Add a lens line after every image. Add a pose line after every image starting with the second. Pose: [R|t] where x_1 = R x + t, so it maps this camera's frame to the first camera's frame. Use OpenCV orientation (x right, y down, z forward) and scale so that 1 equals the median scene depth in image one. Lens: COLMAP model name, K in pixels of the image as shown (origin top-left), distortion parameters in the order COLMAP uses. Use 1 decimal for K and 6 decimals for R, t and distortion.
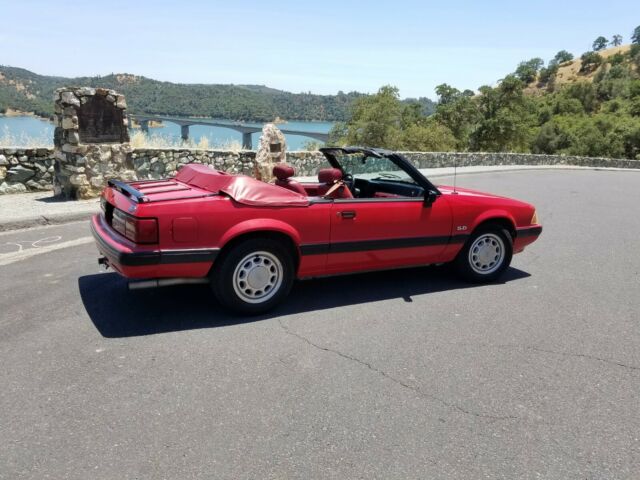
lens RADIAL K [[498.5, 0, 320.4], [0, 498.5, 244.0], [0, 0, 1]] dist [0.073193, -0.116420]
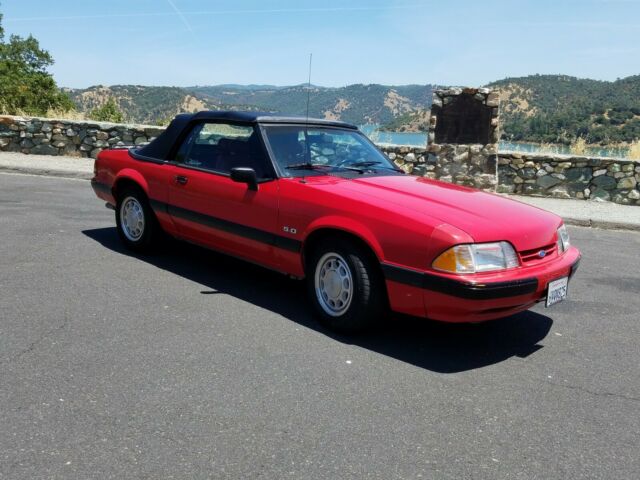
lens RADIAL K [[570.2, 0, 310.1], [0, 570.2, 250.5], [0, 0, 1]] dist [0.100461, -0.111942]
pose [[0.248941, 0.176059, -0.952382, 0.428274], [-0.241810, 0.963496, 0.114908, -0.041060], [0.937847, 0.201690, 0.282426, 0.323829]]
